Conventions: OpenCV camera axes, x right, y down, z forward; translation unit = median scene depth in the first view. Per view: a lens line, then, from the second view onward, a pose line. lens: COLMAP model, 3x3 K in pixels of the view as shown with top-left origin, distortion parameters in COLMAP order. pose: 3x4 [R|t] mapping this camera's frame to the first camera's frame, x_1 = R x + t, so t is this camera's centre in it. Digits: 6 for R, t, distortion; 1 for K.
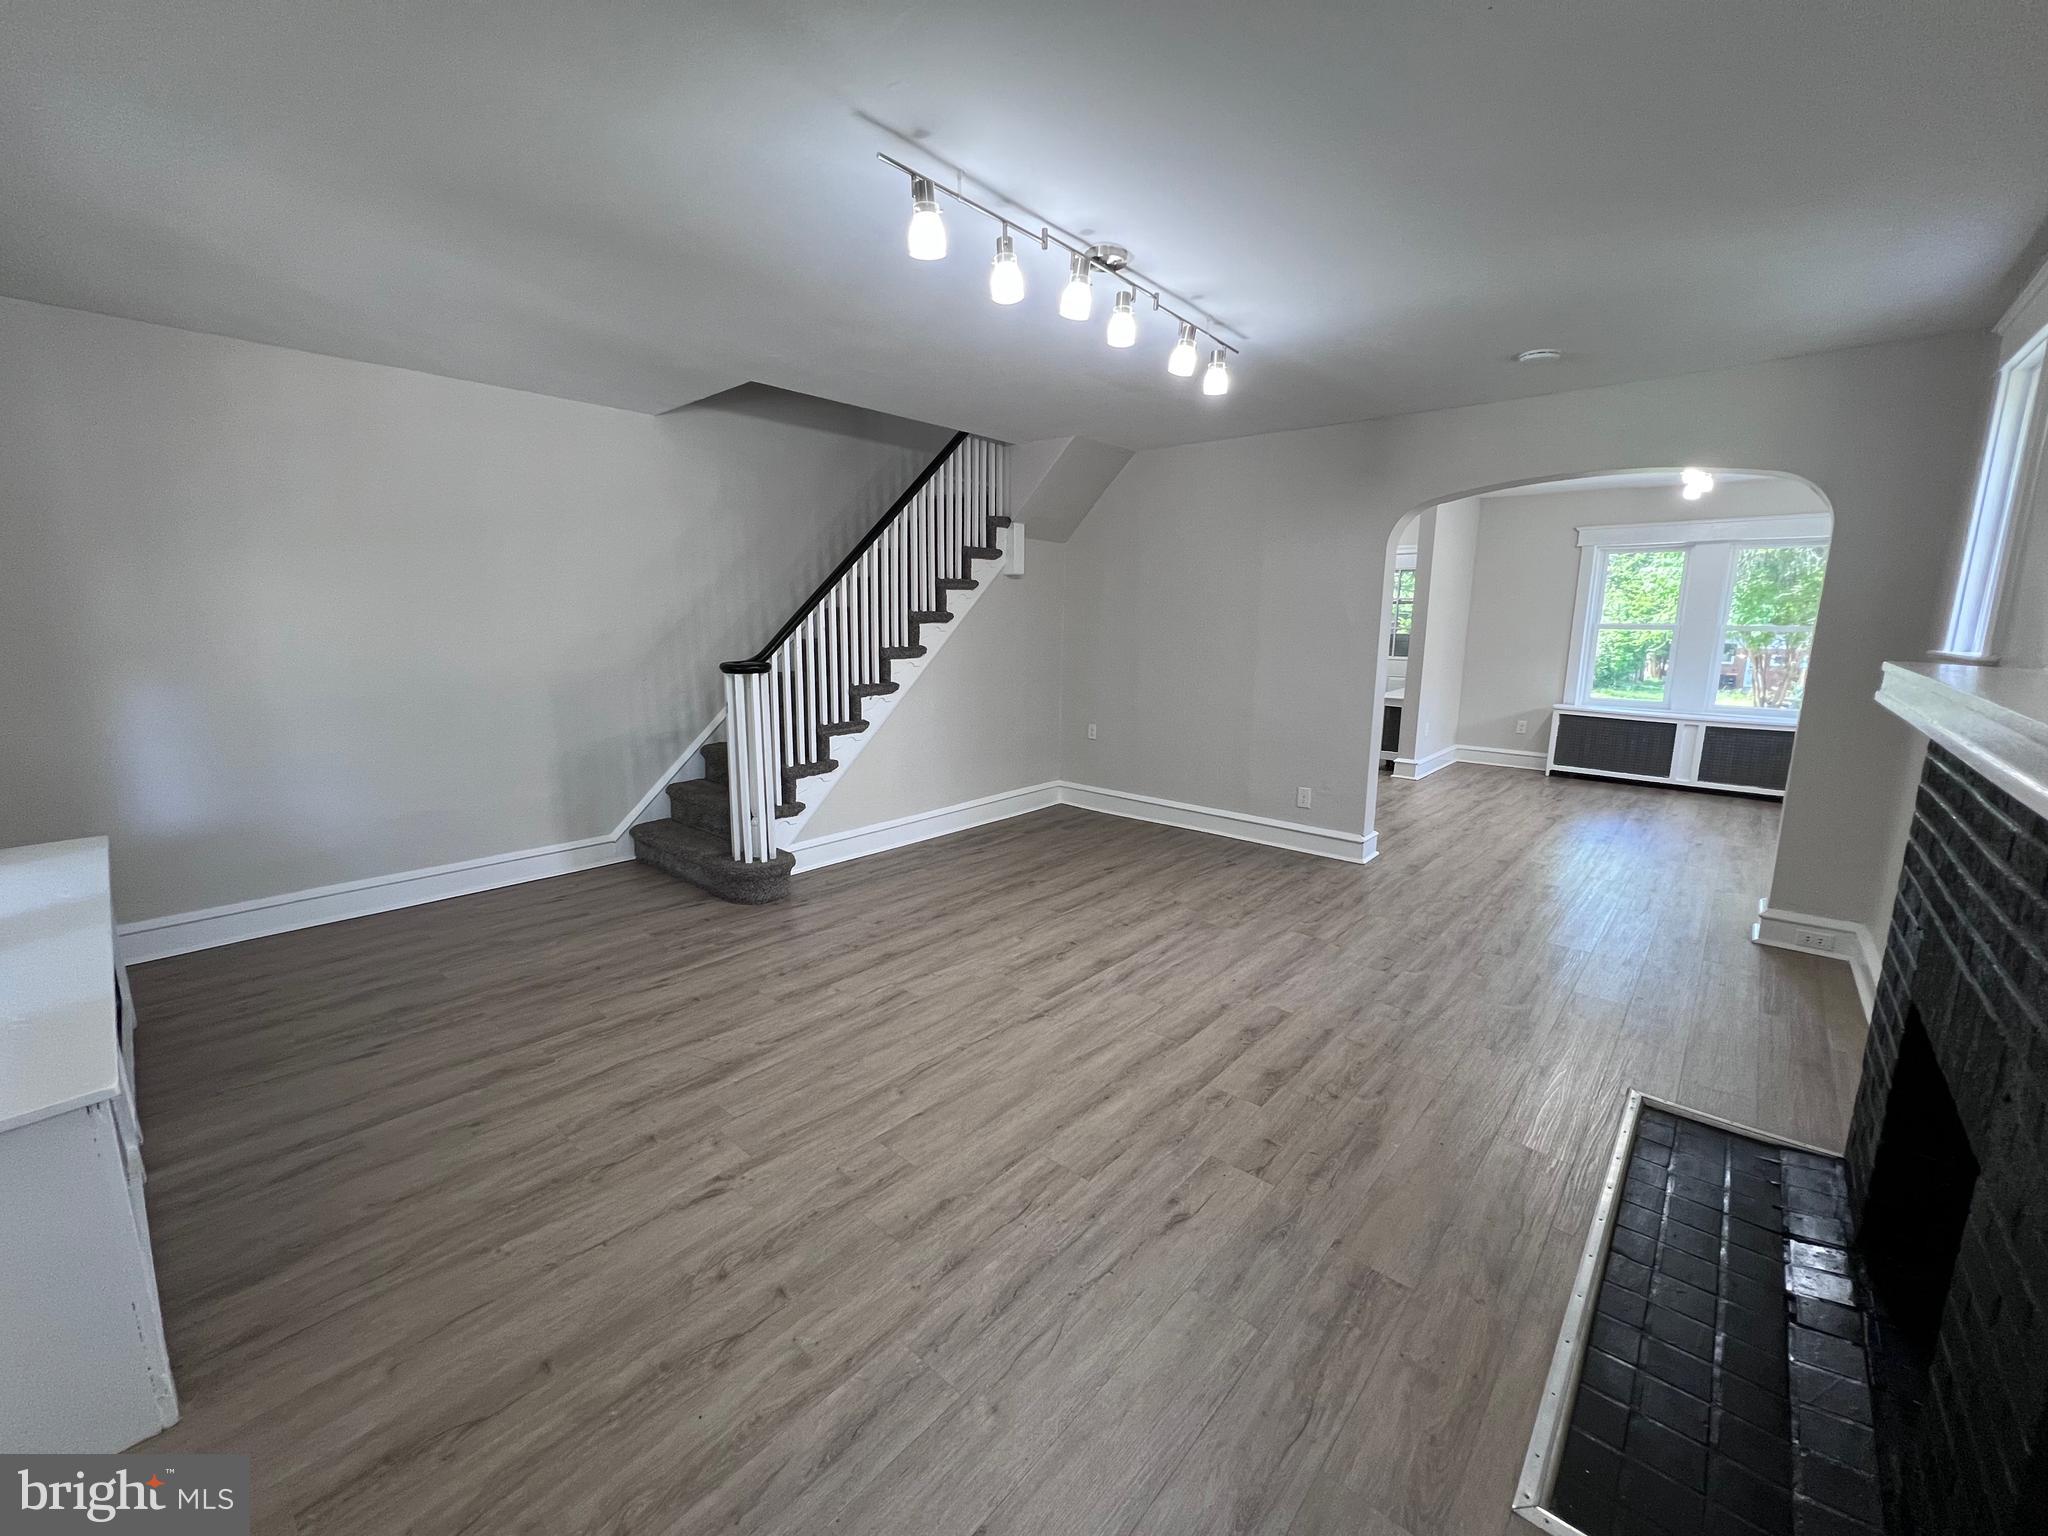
lens RADIAL K [[821.9, 0, 1021.7], [0, 821.9, 760.7], [0, 0, 1]] dist [-0.001928, 0.000798]
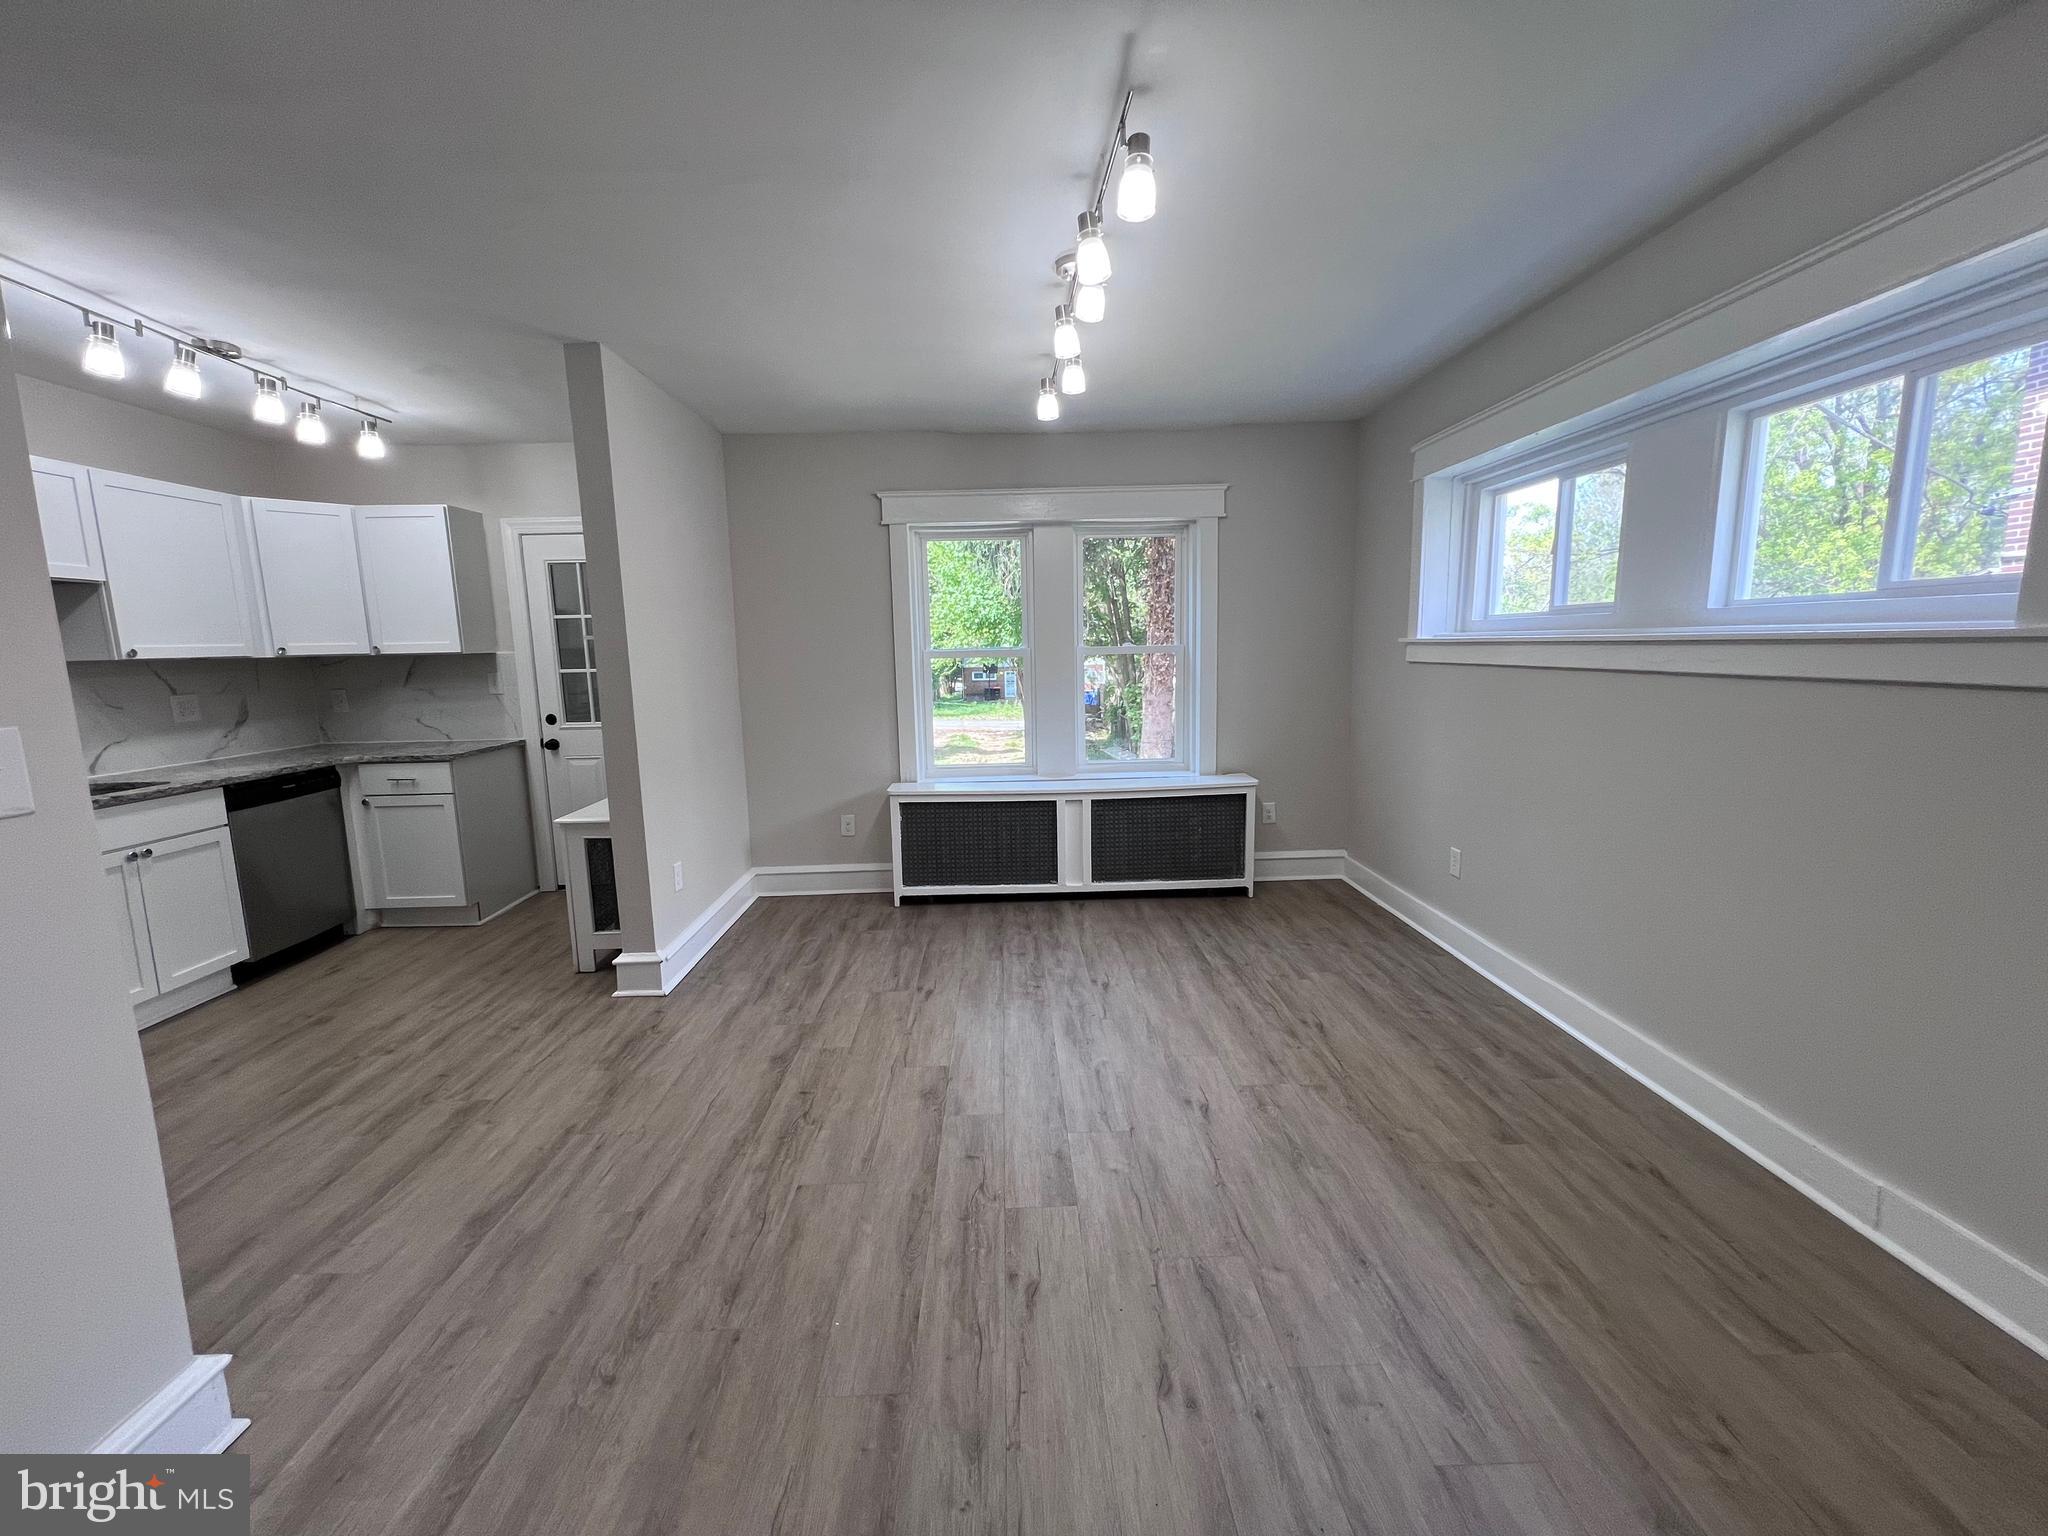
lens RADIAL K [[821.9, 0, 1021.7], [0, 821.9, 760.7], [0, 0, 1]] dist [-0.001928, 0.000798]
pose [[0.728737, -0.117548, 0.674630, 0.325819], [0.144076, 0.989425, 0.016767, -0.083871], [-0.669466, 0.084979, 0.737966, 0.506049]]
